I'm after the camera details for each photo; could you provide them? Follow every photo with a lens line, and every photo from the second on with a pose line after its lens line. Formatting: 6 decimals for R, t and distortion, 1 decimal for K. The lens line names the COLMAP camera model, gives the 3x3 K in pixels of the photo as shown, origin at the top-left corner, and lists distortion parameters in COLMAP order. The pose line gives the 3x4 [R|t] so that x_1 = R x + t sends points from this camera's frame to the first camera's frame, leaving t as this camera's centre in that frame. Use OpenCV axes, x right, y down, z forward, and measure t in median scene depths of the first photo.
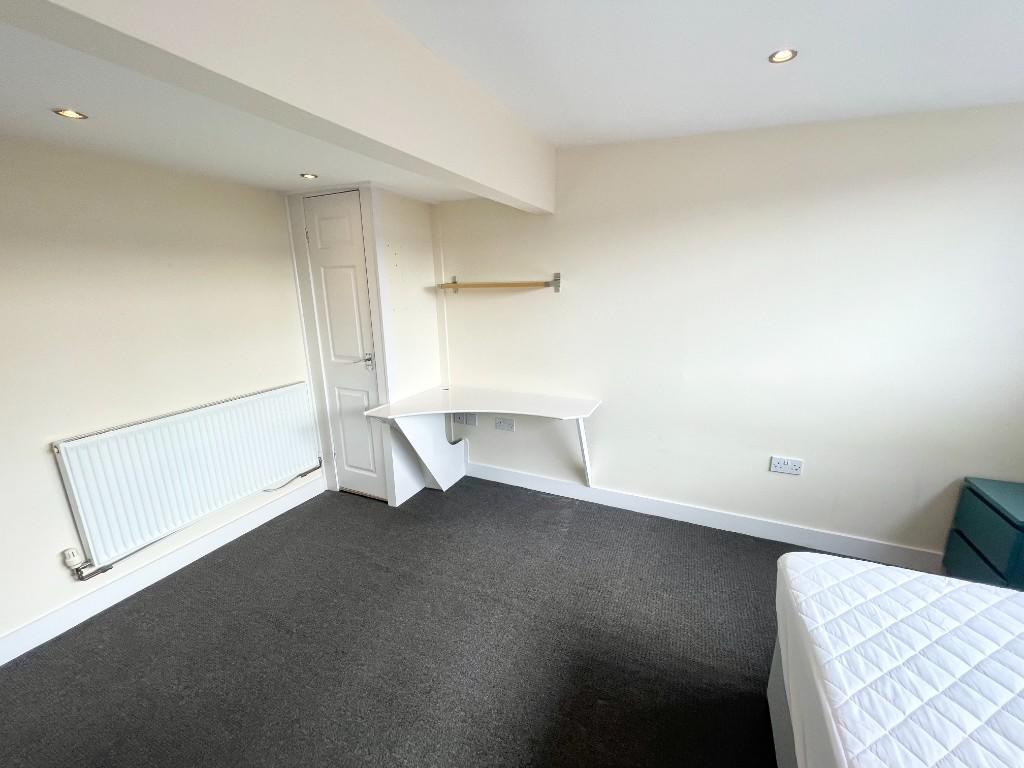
lens RADIAL K [[428.3, 0, 512.0], [0, 428.3, 384.0], [0, 0, 1]] dist [0.000113, 0.000127]
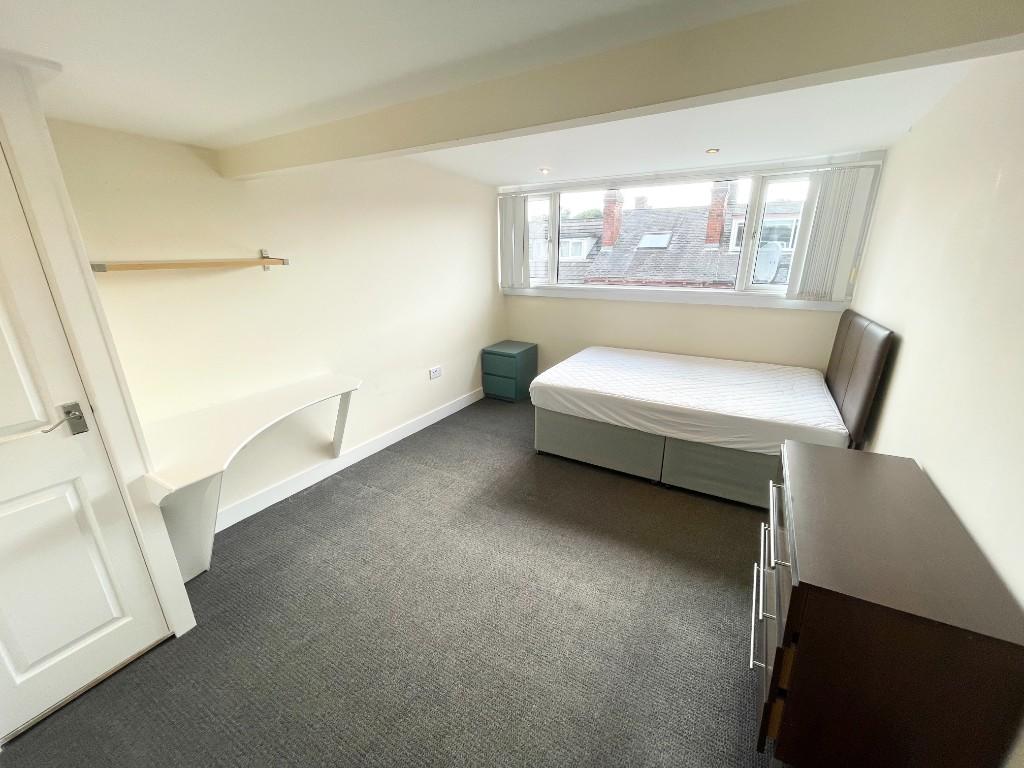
lens RADIAL K [[413.8, 0, 512.8], [0, 413.8, 385.8], [0, 0, 1]] dist [0.000141, 0.000735]
pose [[0.093250, -0.289233, 0.952706, -0.755819], [0.253695, 0.932194, 0.258174, -0.082527], [-0.962779, 0.217622, 0.160304, 0.414008]]
